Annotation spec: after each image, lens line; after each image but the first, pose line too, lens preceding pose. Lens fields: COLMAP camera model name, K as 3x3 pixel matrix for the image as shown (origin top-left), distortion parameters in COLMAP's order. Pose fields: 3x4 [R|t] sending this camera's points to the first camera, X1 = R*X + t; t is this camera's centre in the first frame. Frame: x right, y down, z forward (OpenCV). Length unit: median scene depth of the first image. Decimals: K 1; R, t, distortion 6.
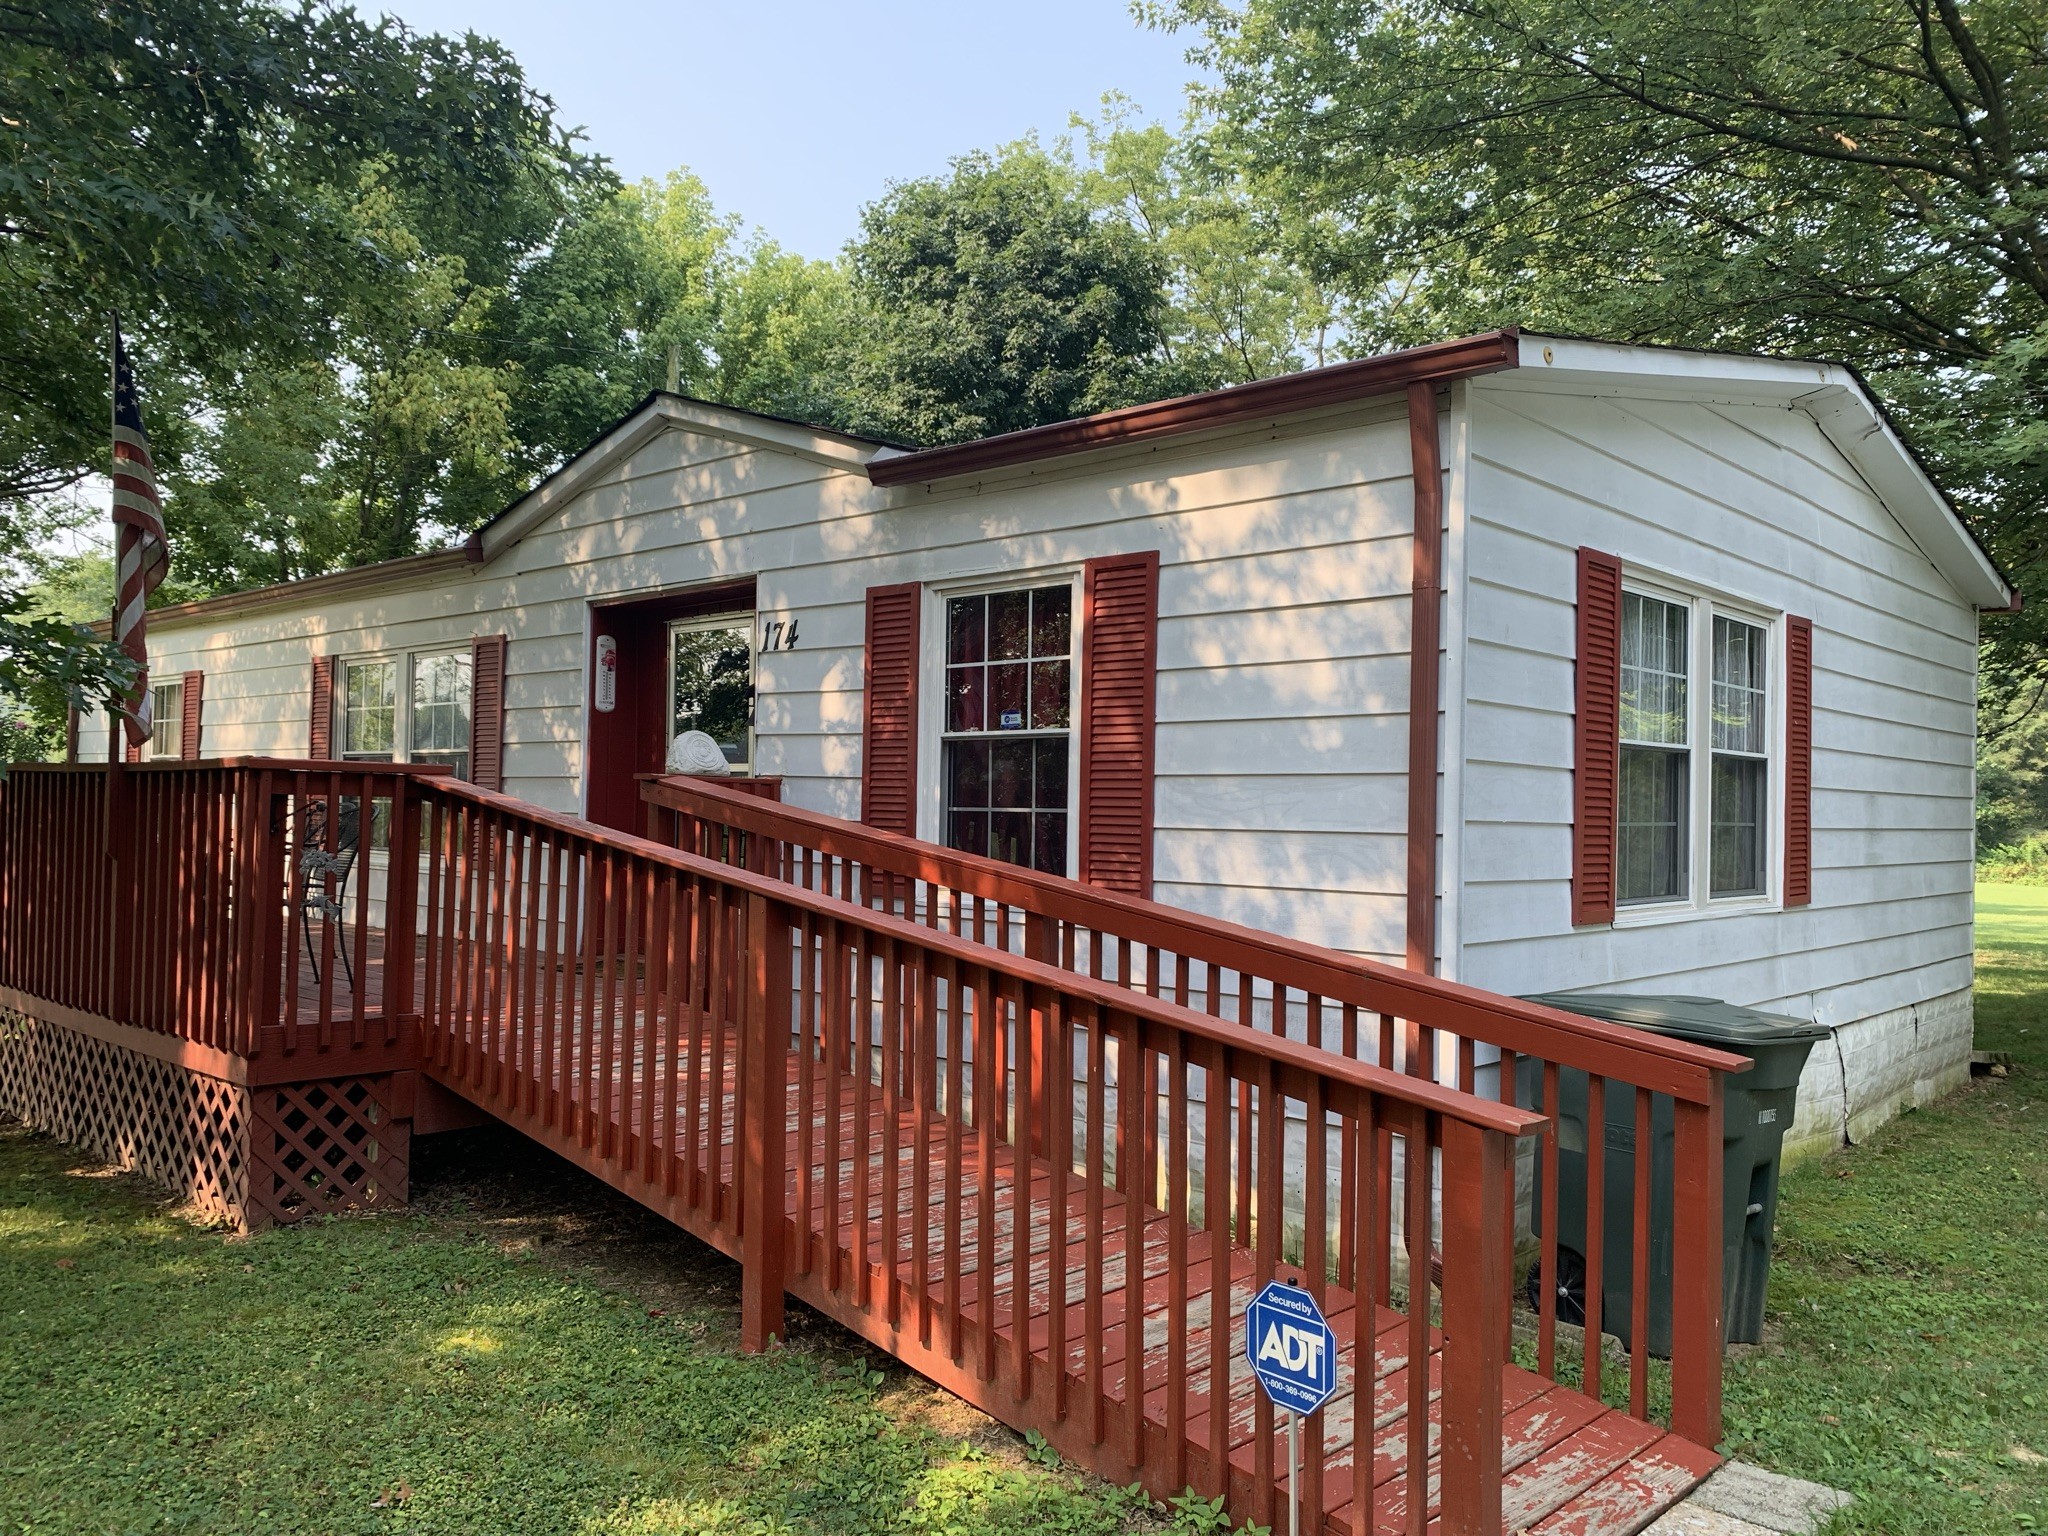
lens RADIAL K [[1536.1, 0, 1024.0], [0, 1536.1, 768.0], [0, 0, 1]] dist [0.181505, -0.277263]
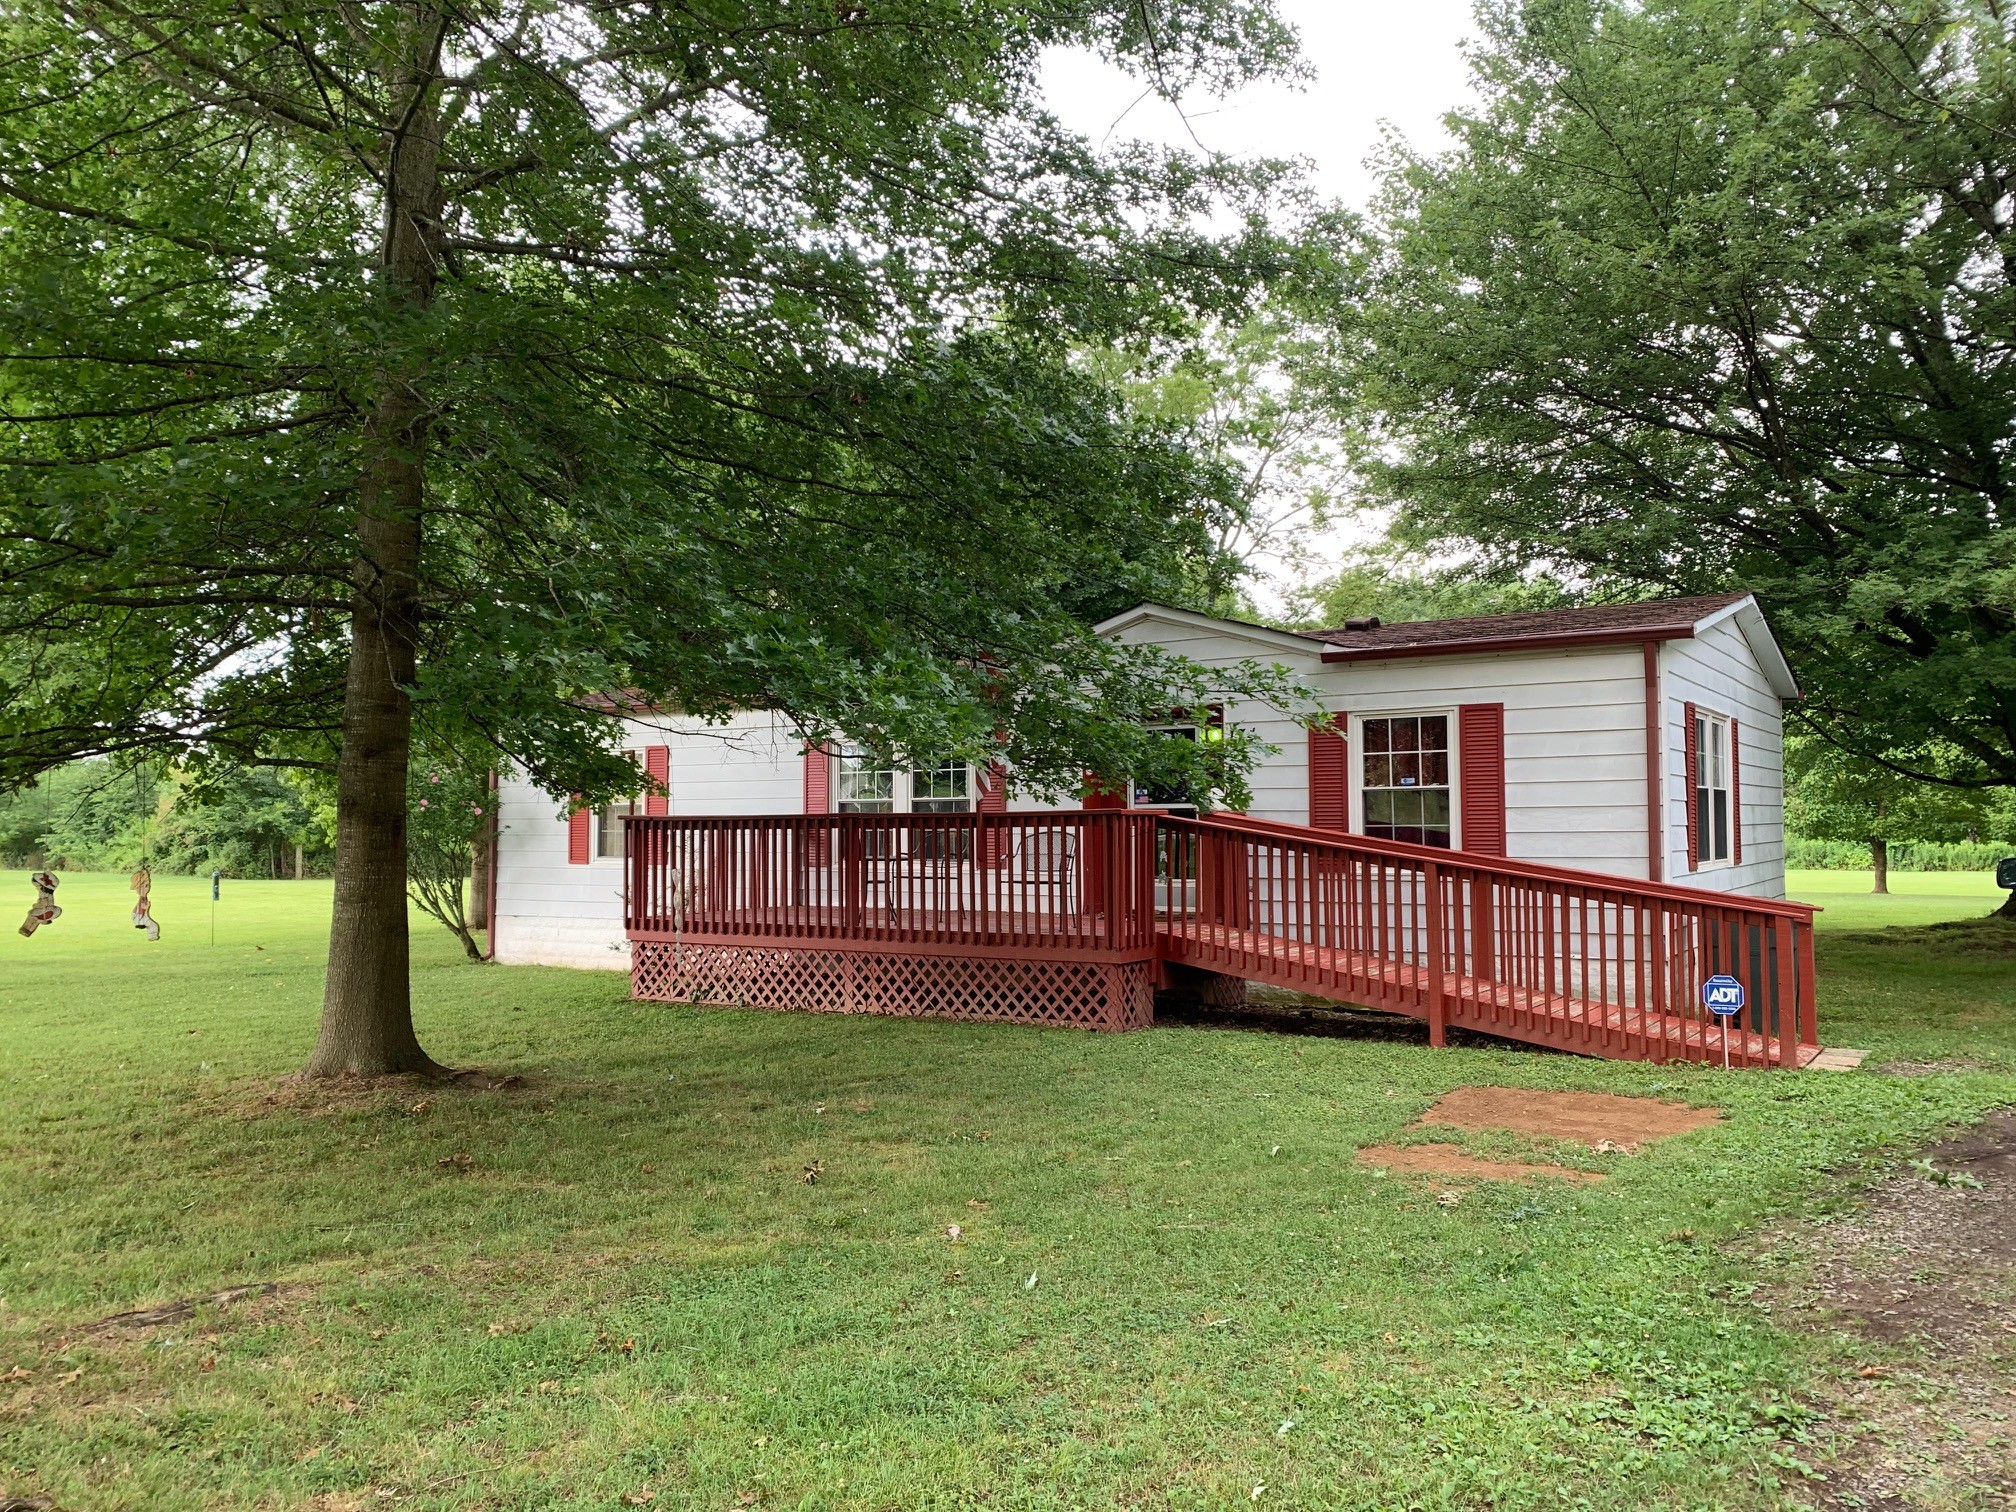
lens RADIAL K [[1512.1, 0, 1008.0], [0, 1512.1, 756.0], [0, 0, 1]] dist [0.181505, -0.277263]
pose [[0.986610, -0.017998, 0.162101, -0.858865], [0.020899, 0.999650, -0.016212, -0.042825], [-0.161752, 0.019382, 0.986641, -0.909556]]
